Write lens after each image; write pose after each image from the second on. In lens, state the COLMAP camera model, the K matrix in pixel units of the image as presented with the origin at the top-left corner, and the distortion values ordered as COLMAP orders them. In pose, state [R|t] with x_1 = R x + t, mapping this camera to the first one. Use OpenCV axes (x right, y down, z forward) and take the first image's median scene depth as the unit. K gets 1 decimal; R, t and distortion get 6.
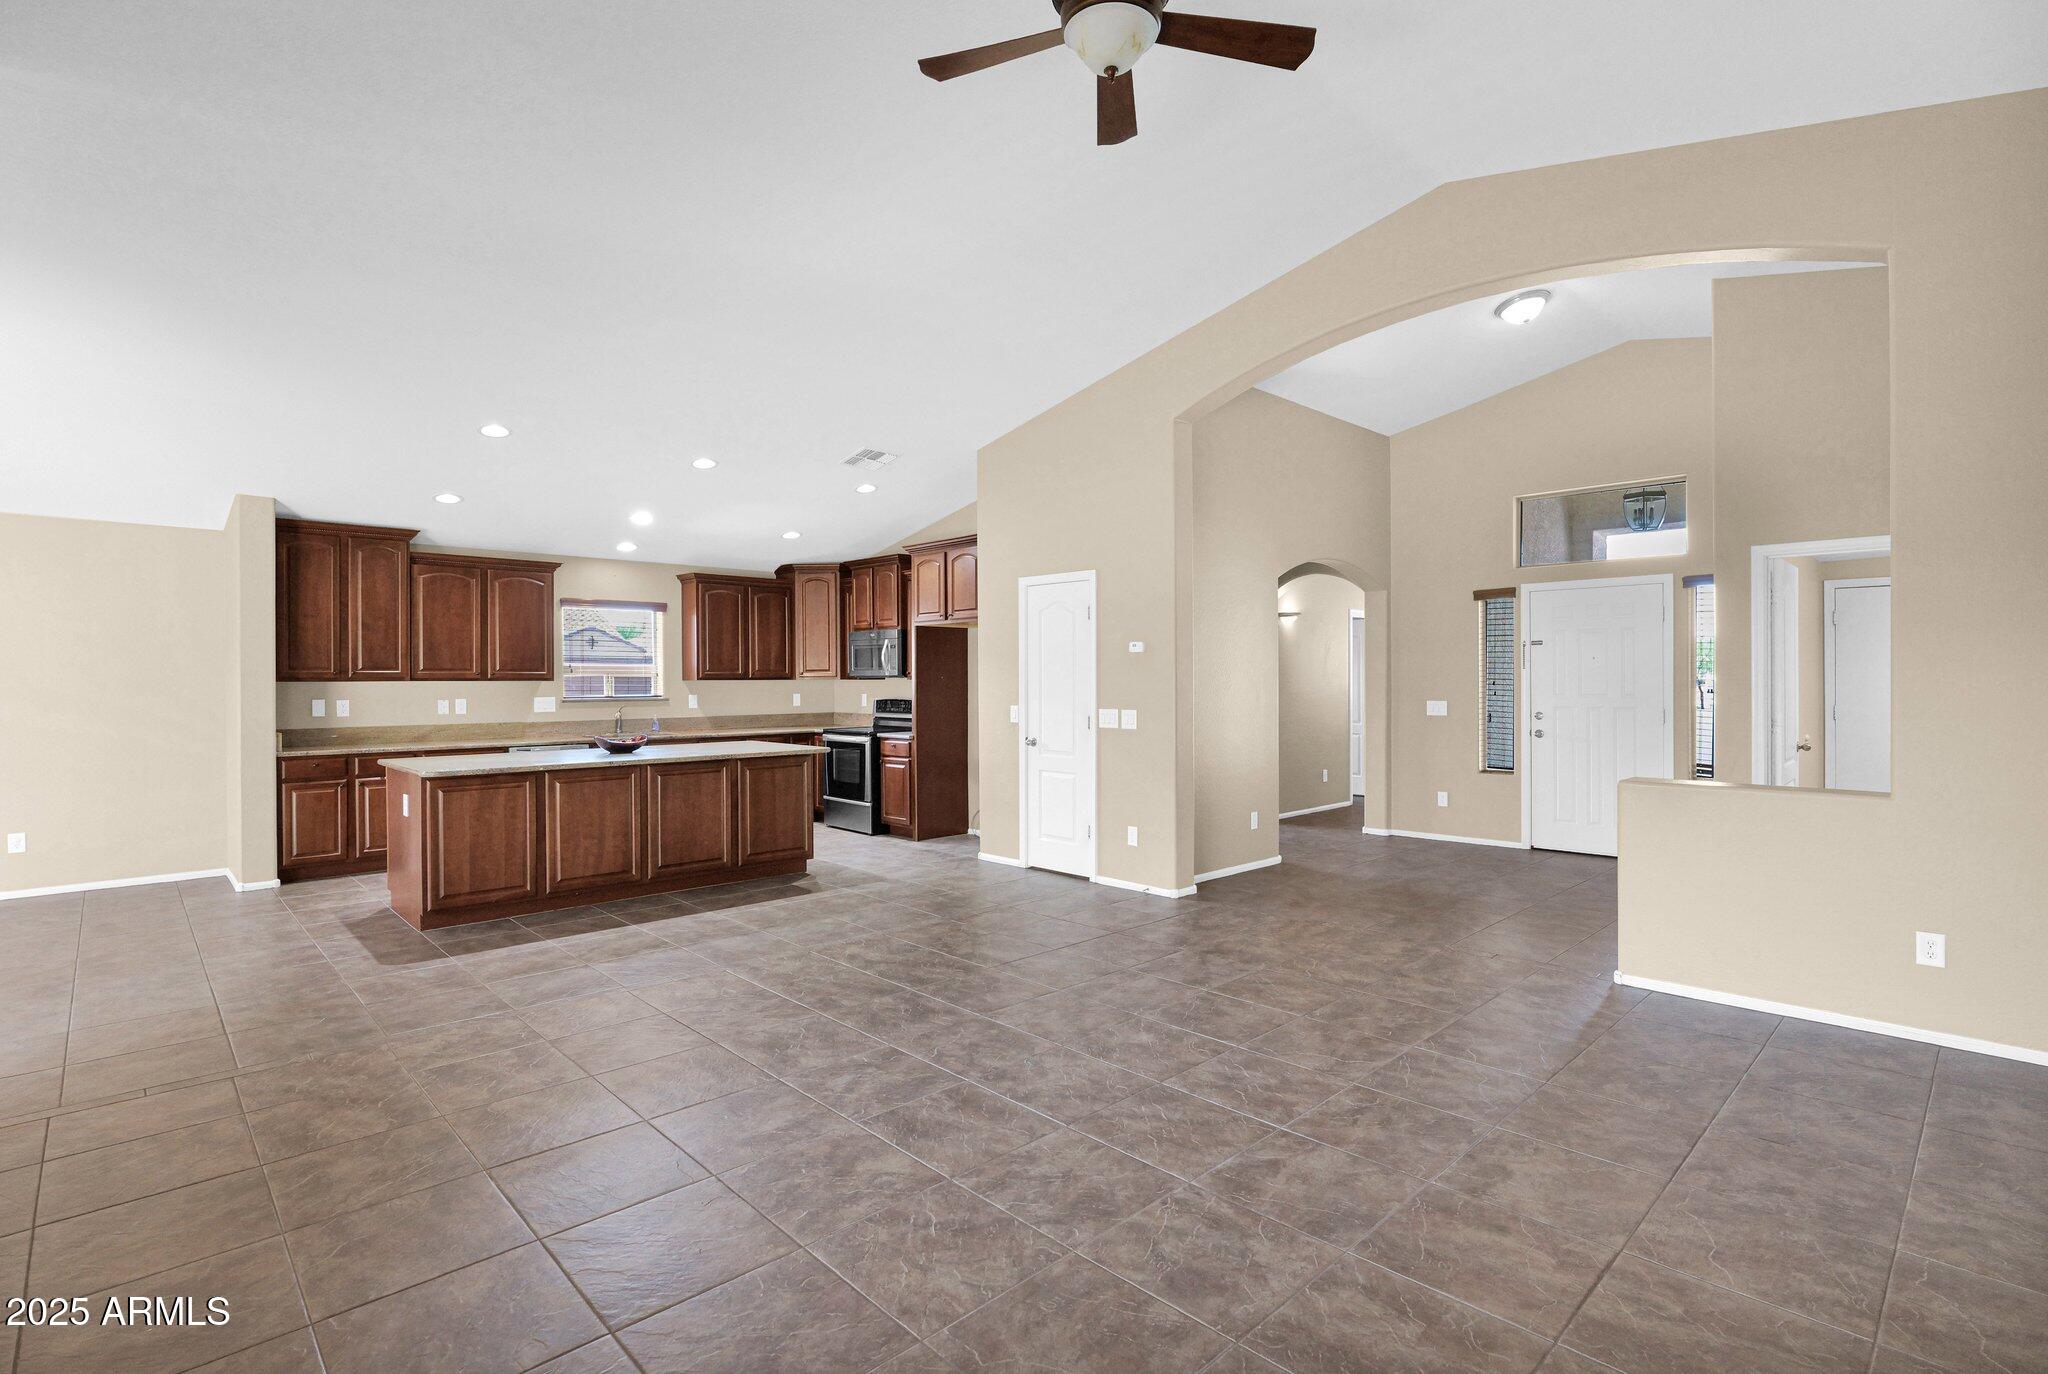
lens RADIAL K [[958.1, 0, 1018.2], [0, 958.1, 685.4], [0, 0, 1]] dist [-0.020509, 0.004456]
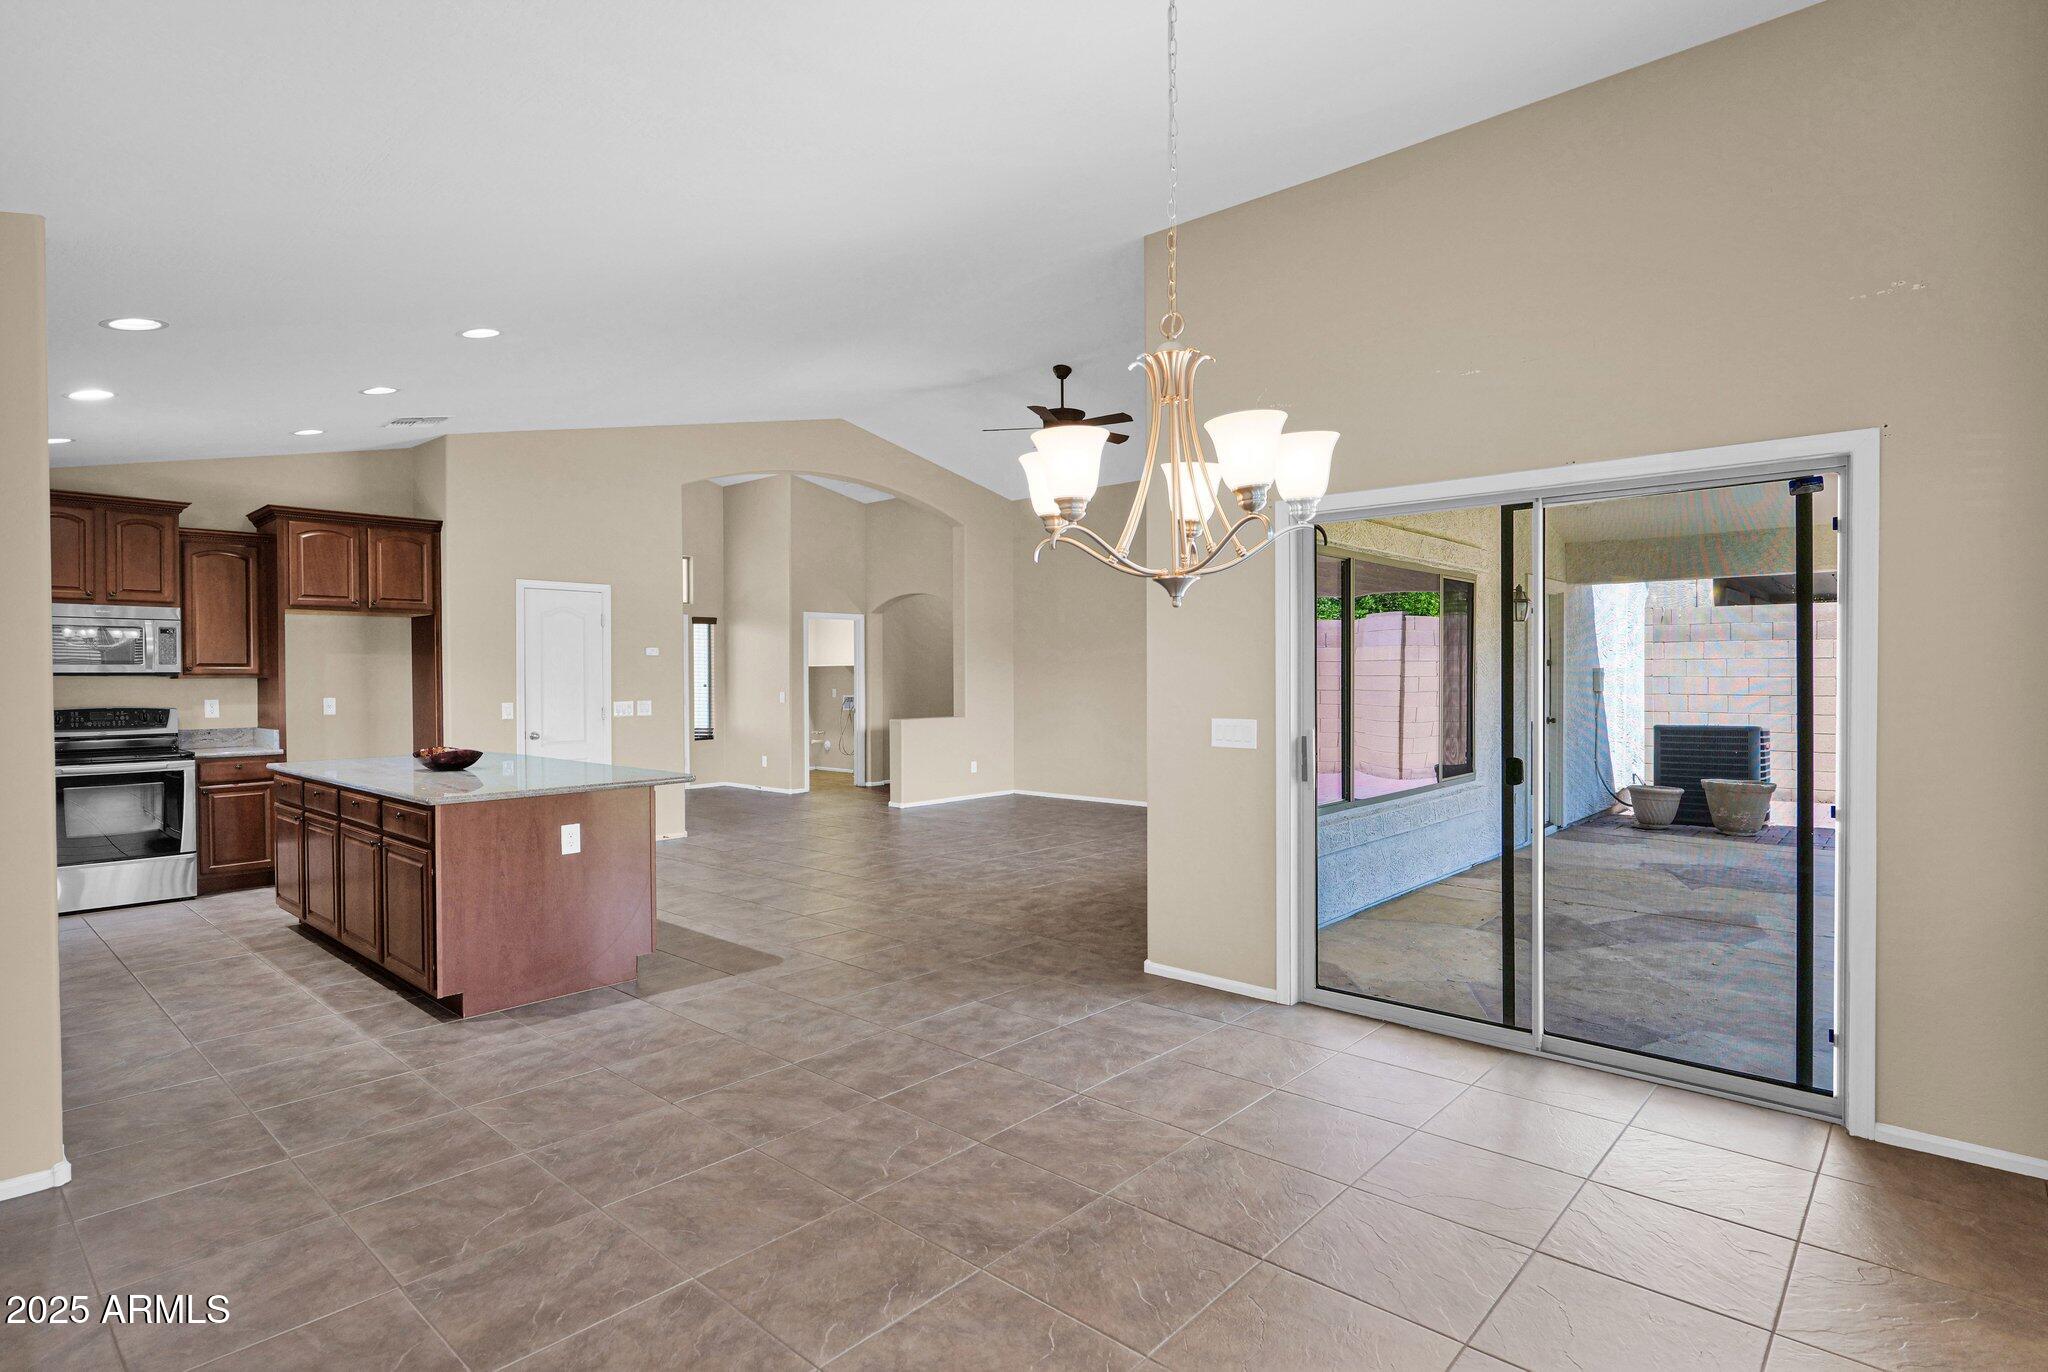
lens RADIAL K [[1041.4, 0, 1019.0], [0, 1041.4, 683.1], [0, 0, 1]] dist [-0.006282, 0.003499]
pose [[-0.072302, -0.004118, 0.997374, -1.251472], [0.014072, 0.999888, 0.005148, 0.002774], [-0.997283, 0.014407, -0.072236, 0.588598]]
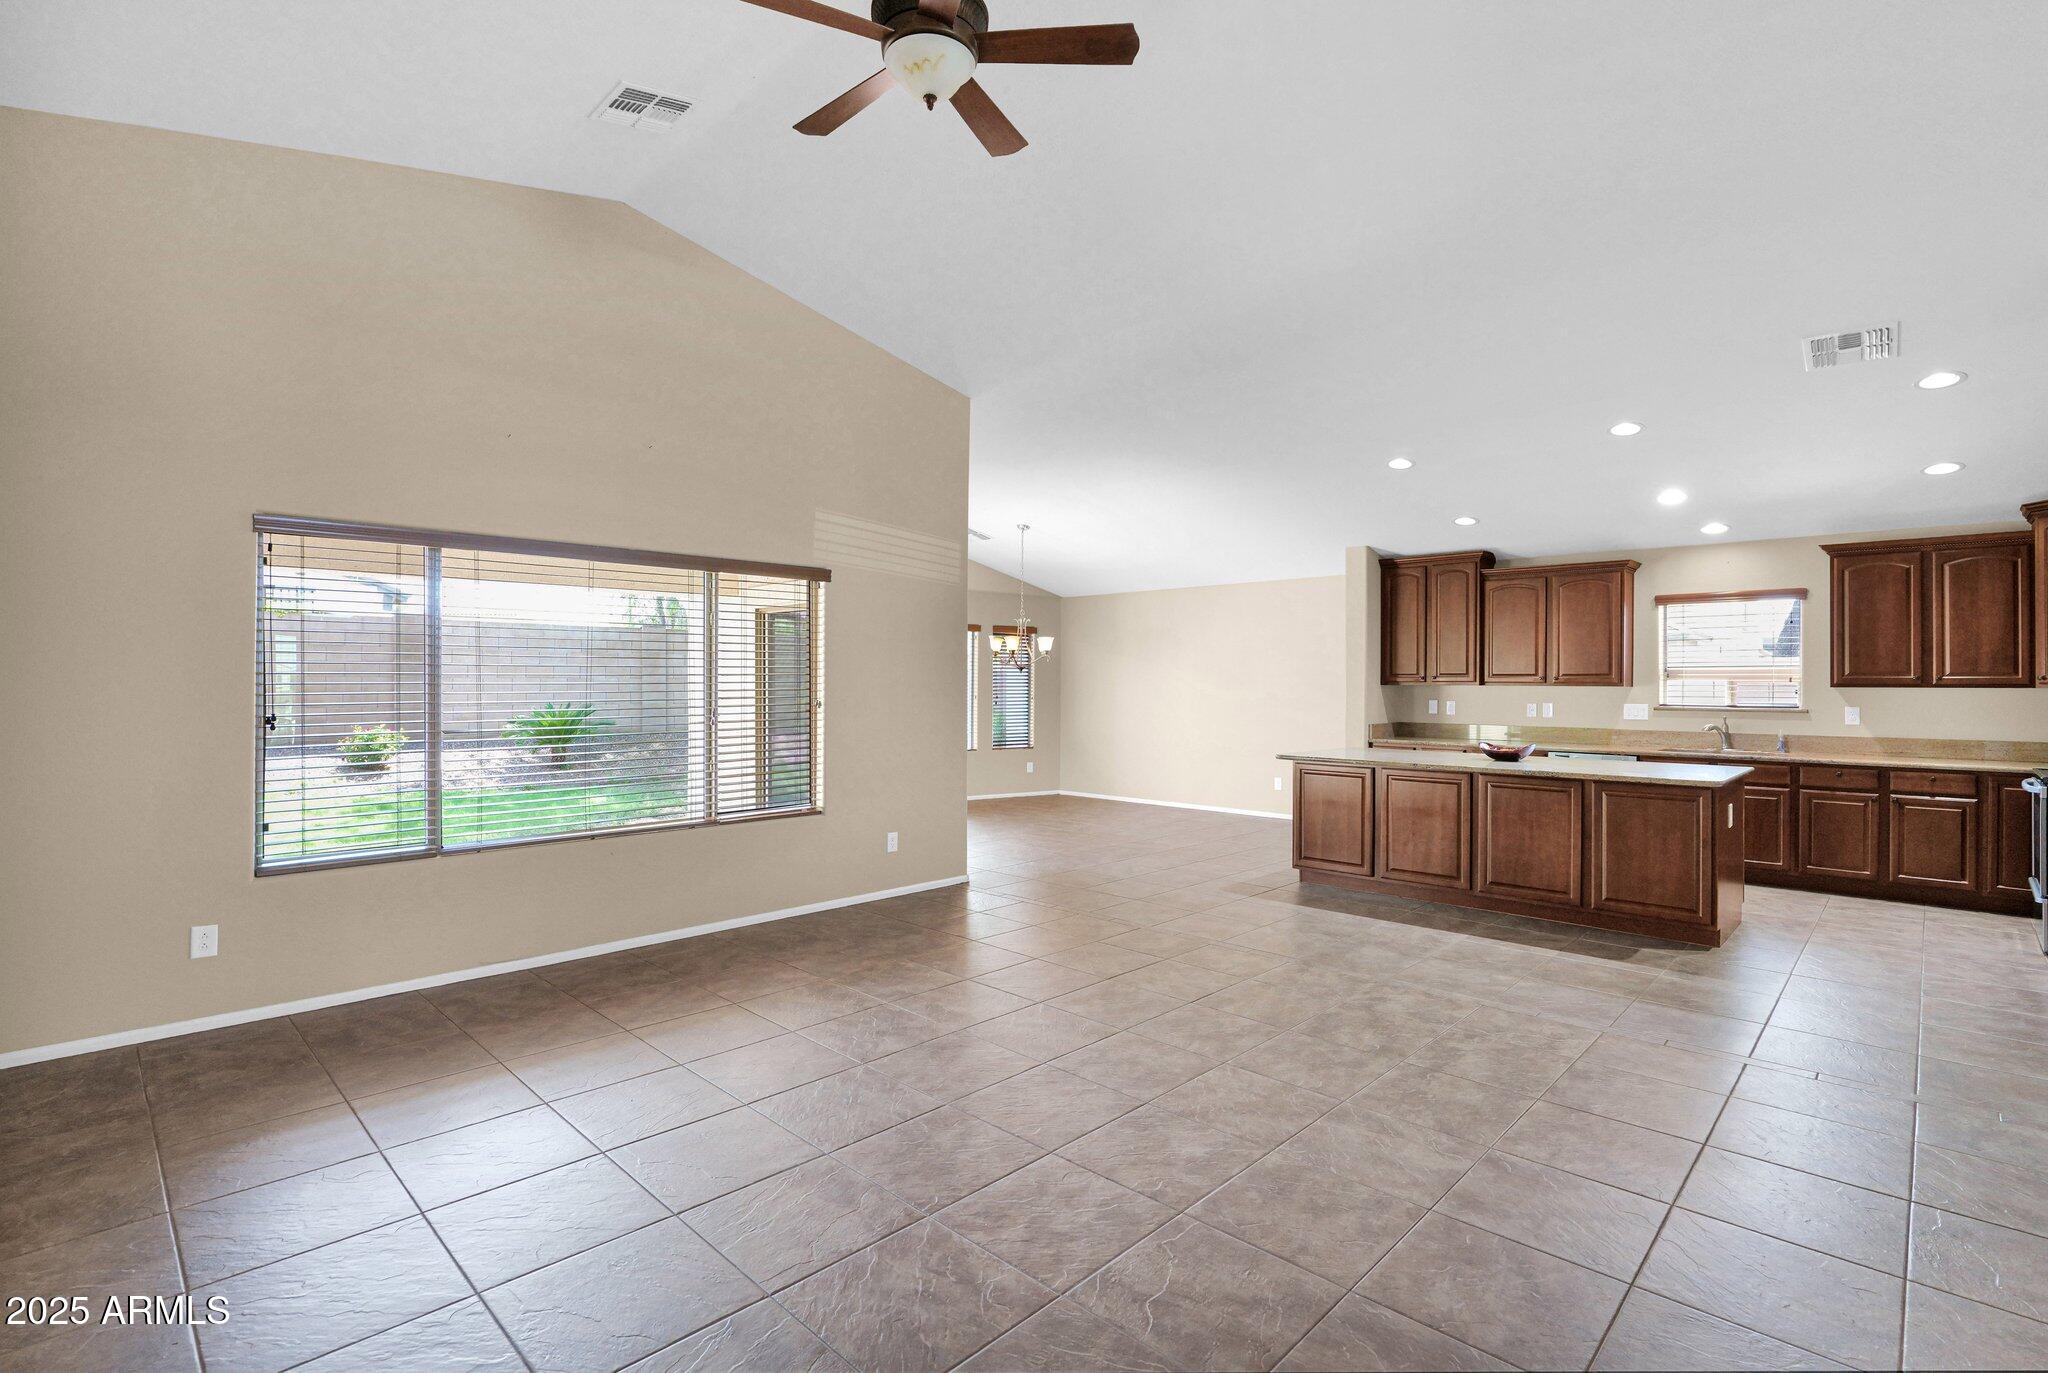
lens RADIAL K [[958.1, 0, 1042.9], [0, 958.1, 673.7], [0, 0, 1]] dist [-0.020509, 0.004456]
pose [[0.050053, -0.008476, -0.998711, 0.506524], [-0.010263, 0.999907, -0.009001, -0.003400], [0.998694, 0.010700, 0.049962, 0.474609]]
